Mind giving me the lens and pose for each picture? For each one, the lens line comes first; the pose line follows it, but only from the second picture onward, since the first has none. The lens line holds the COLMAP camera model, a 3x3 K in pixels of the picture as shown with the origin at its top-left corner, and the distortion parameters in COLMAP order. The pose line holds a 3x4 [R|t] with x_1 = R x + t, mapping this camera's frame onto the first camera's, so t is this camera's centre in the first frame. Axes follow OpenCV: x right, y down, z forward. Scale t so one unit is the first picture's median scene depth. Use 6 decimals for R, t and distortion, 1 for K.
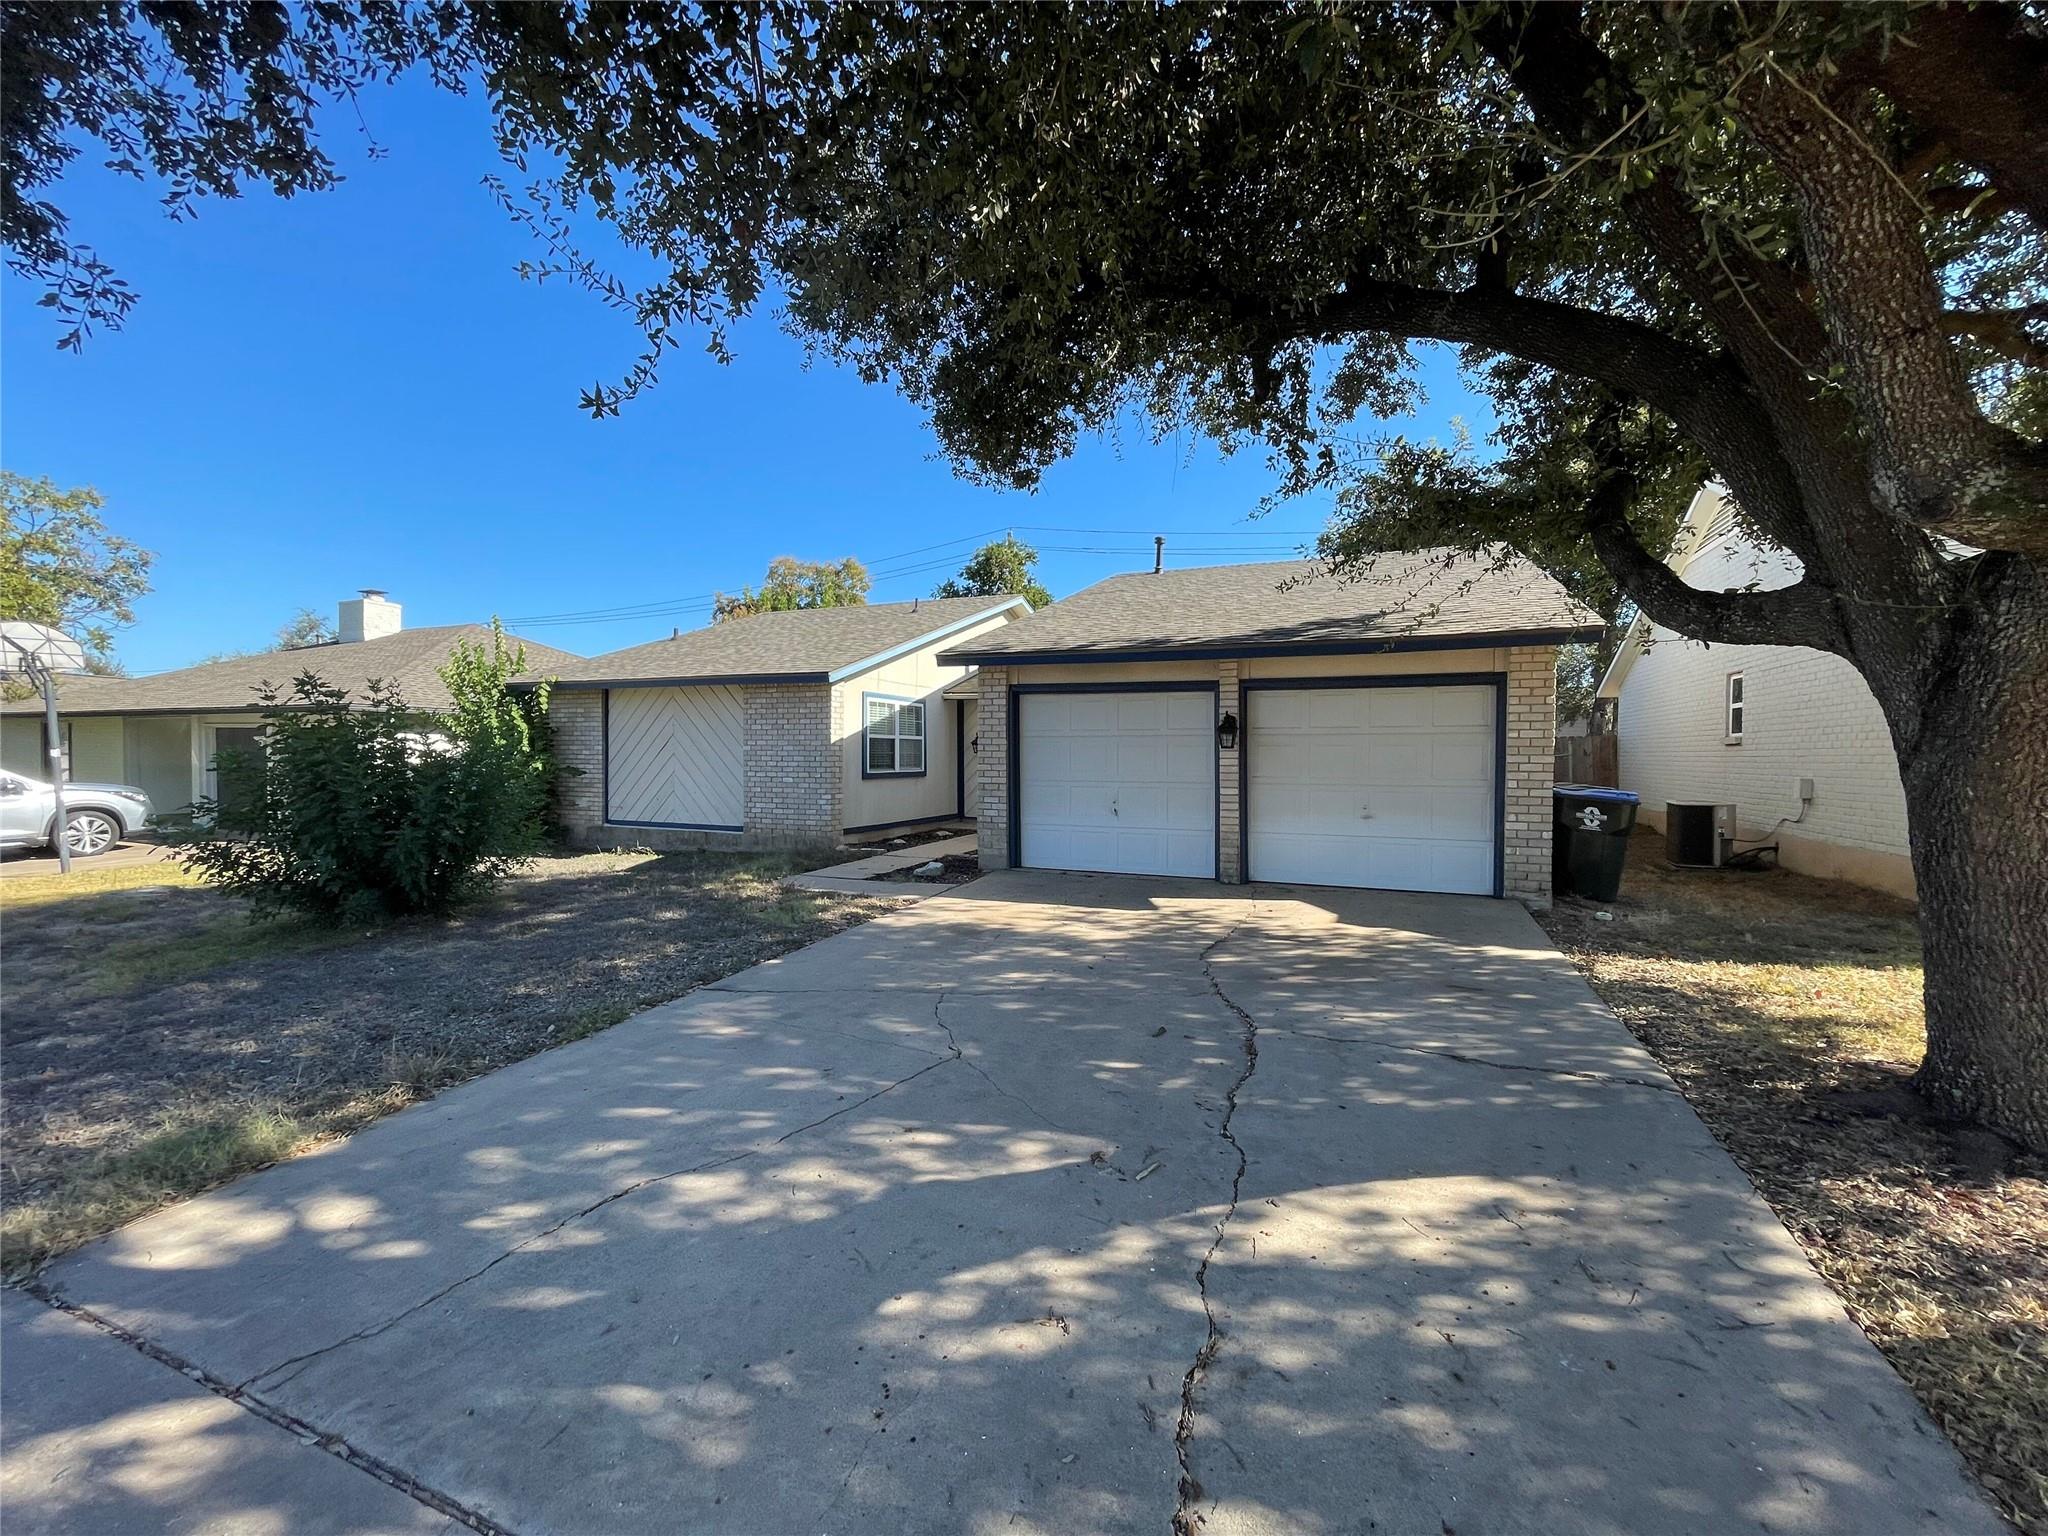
lens RADIAL K [[828.3, 0, 1036.1], [0, 828.3, 786.6], [0, 0, 1]] dist [-0.003200, -0.000059]
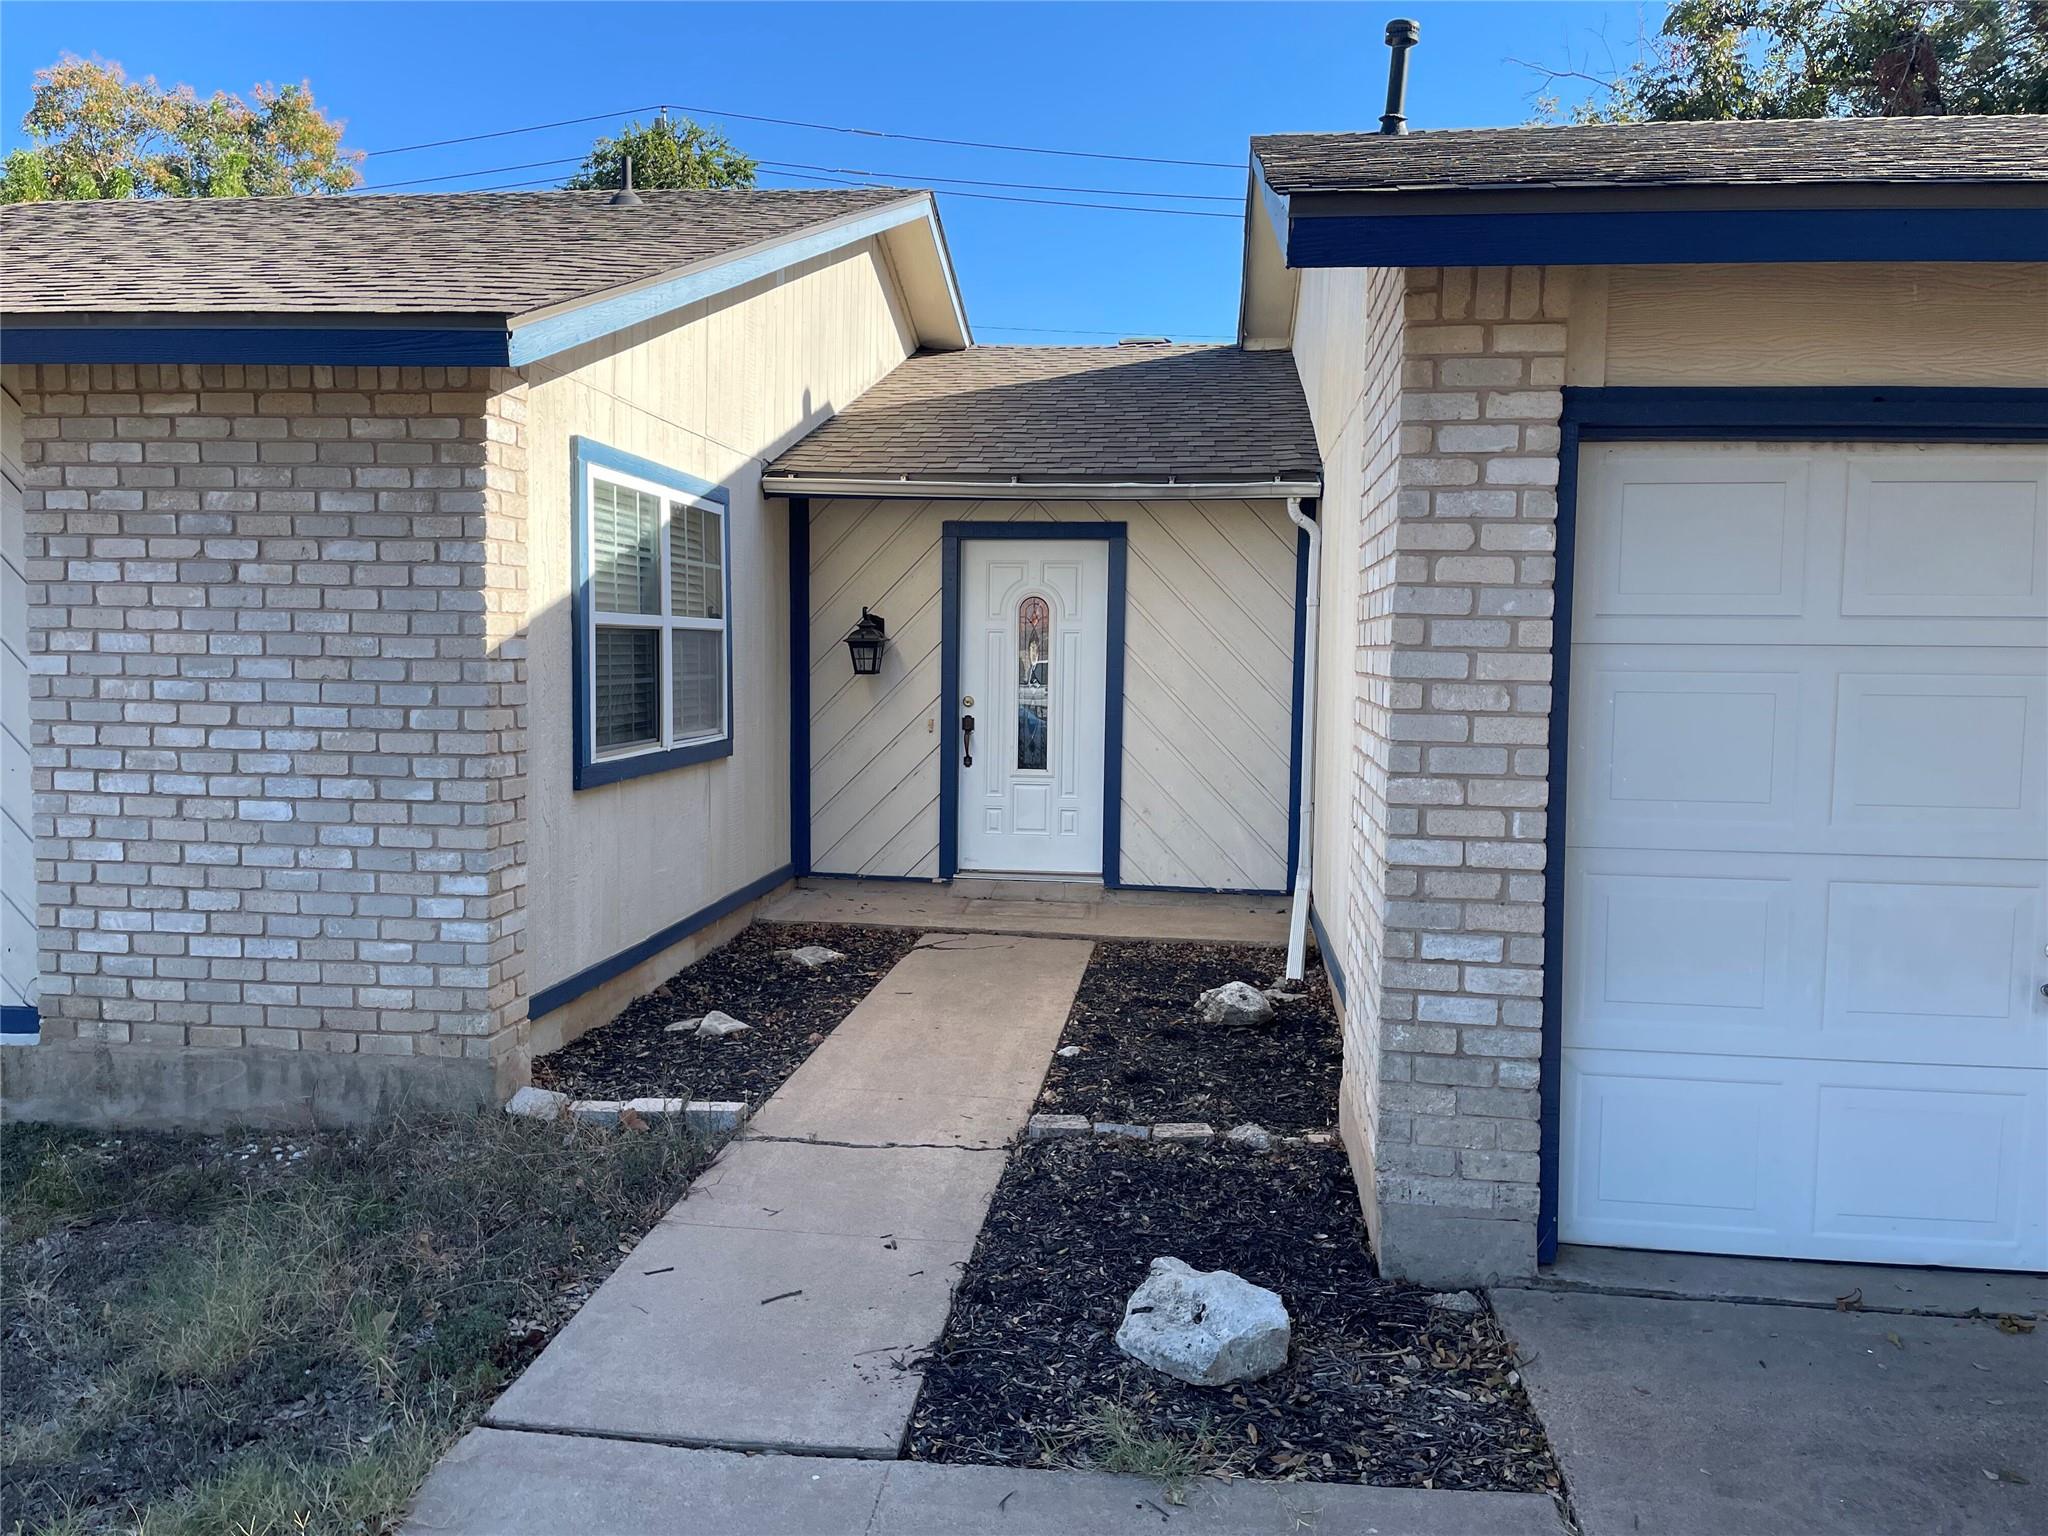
lens RADIAL K [[1544.4, 0, 1015.3], [0, 1544.4, 771.5], [0, 0, 1]] dist [0.061316, -0.067876]
pose [[0.964422, -0.012743, 0.264060, -0.278993], [0.000850, 0.998982, 0.045101, -0.048600], [-0.264366, -0.043272, 0.963451, 0.696776]]
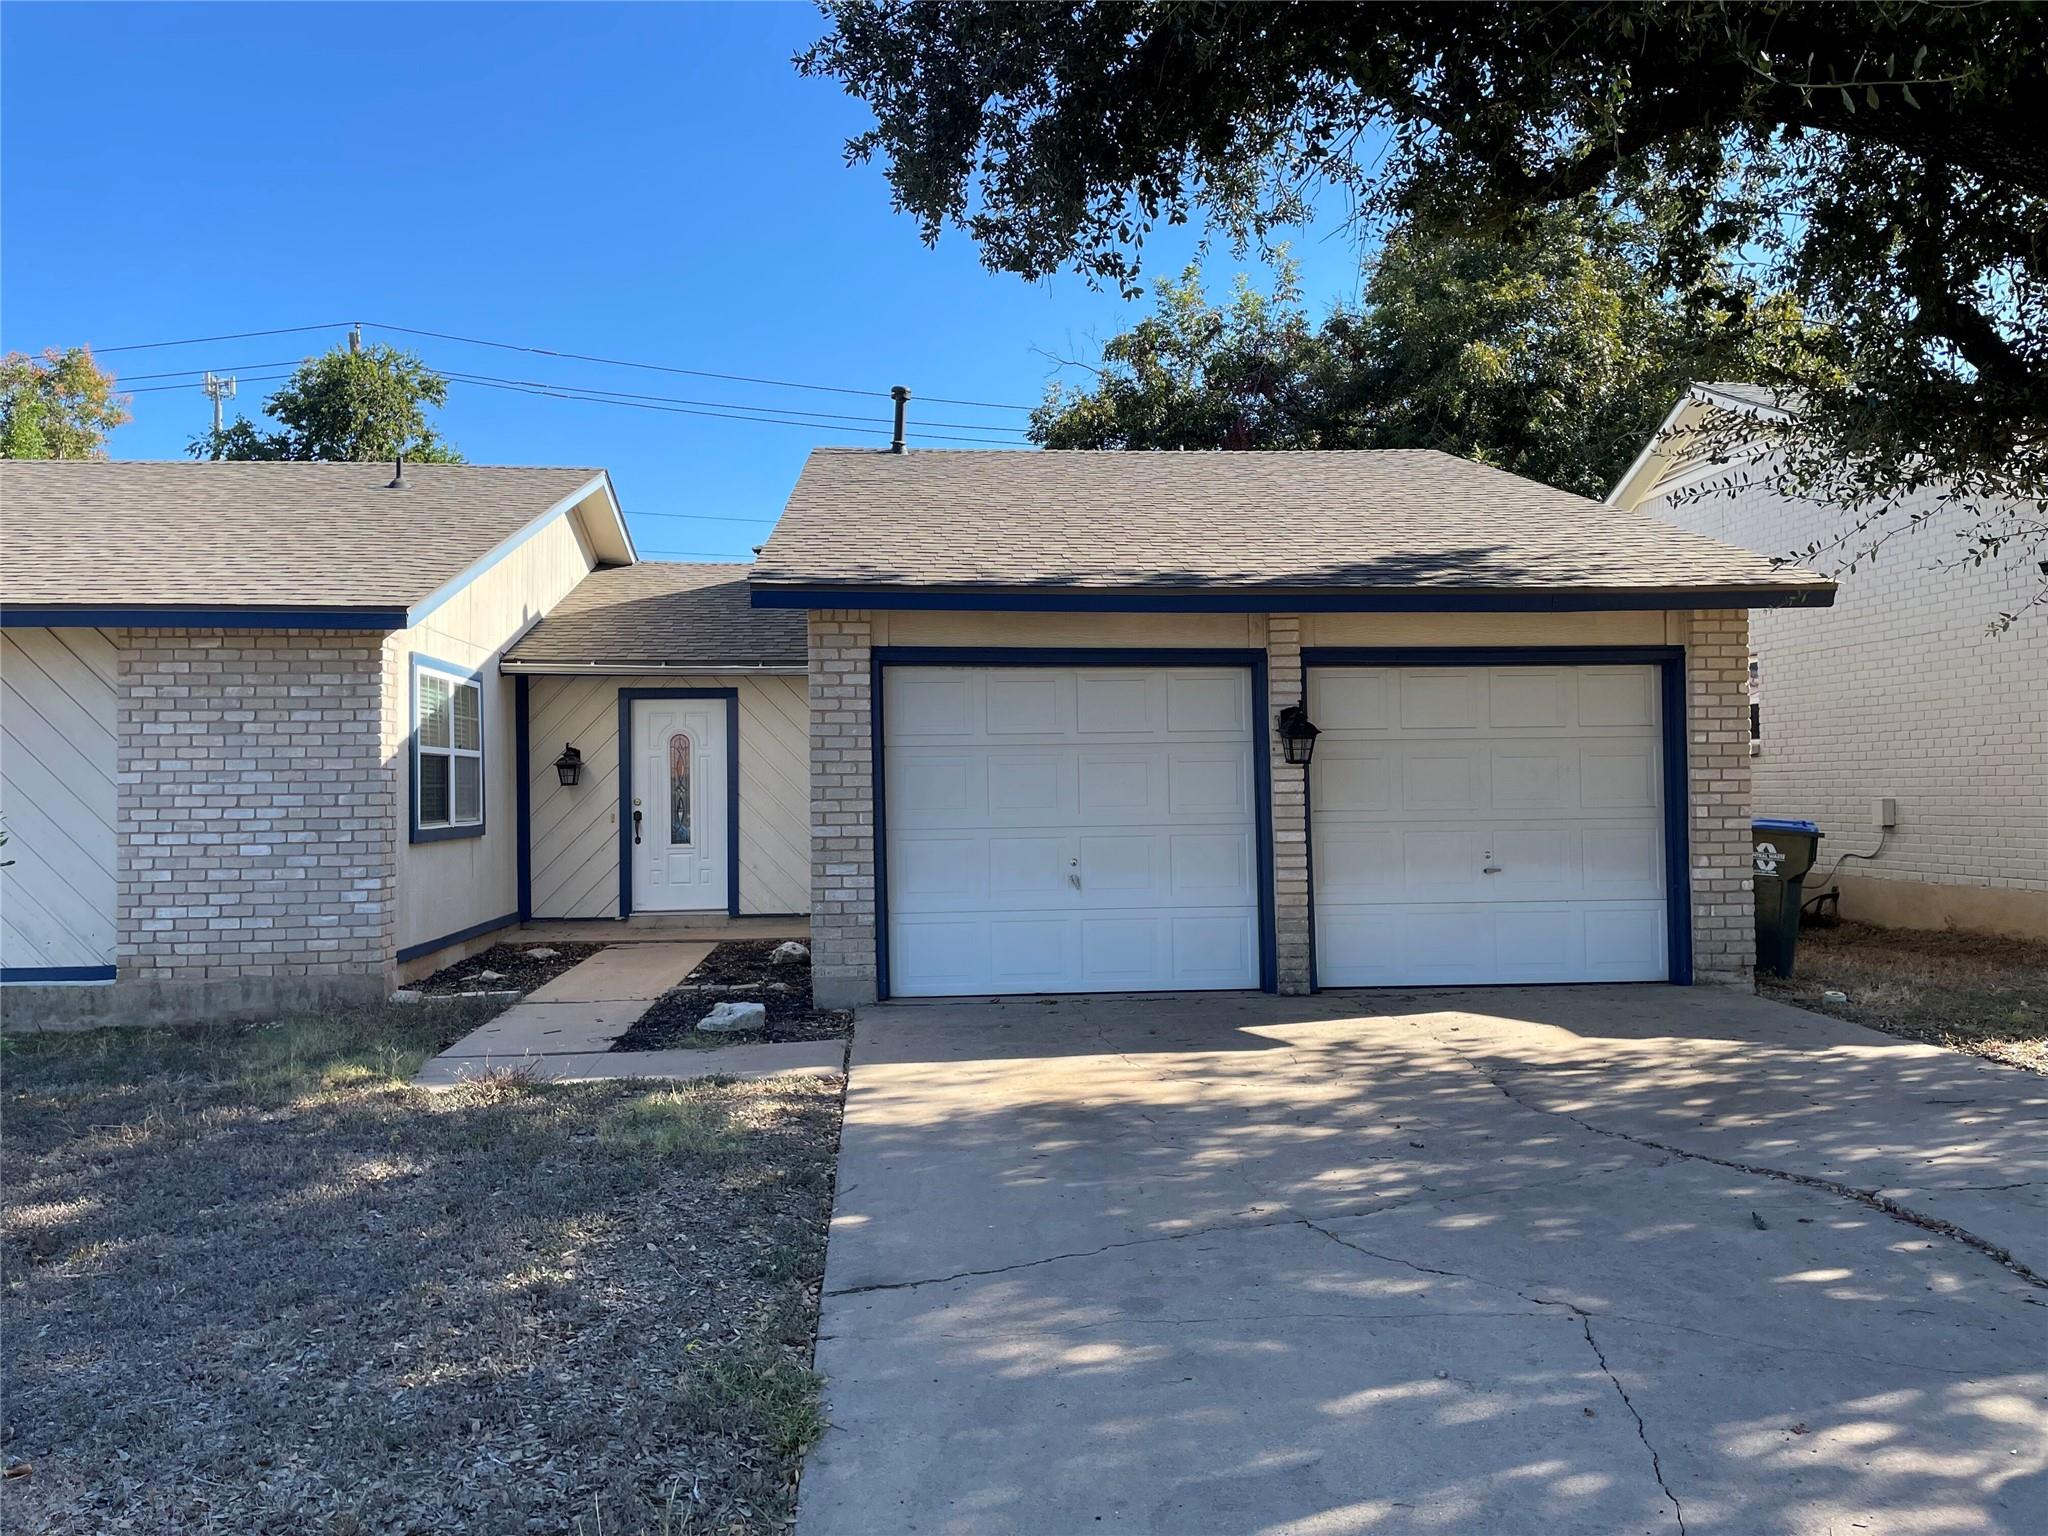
lens RADIAL K [[1544.4, 0, 1037.7], [0, 1544.4, 755.8], [0, 0, 1]] dist [0.061316, -0.067876]
pose [[0.884578, -0.005965, 0.466353, -0.413825], [0.034328, 0.998039, -0.052348, -0.000350], [-0.465126, 0.062314, 0.883048, 0.105935]]
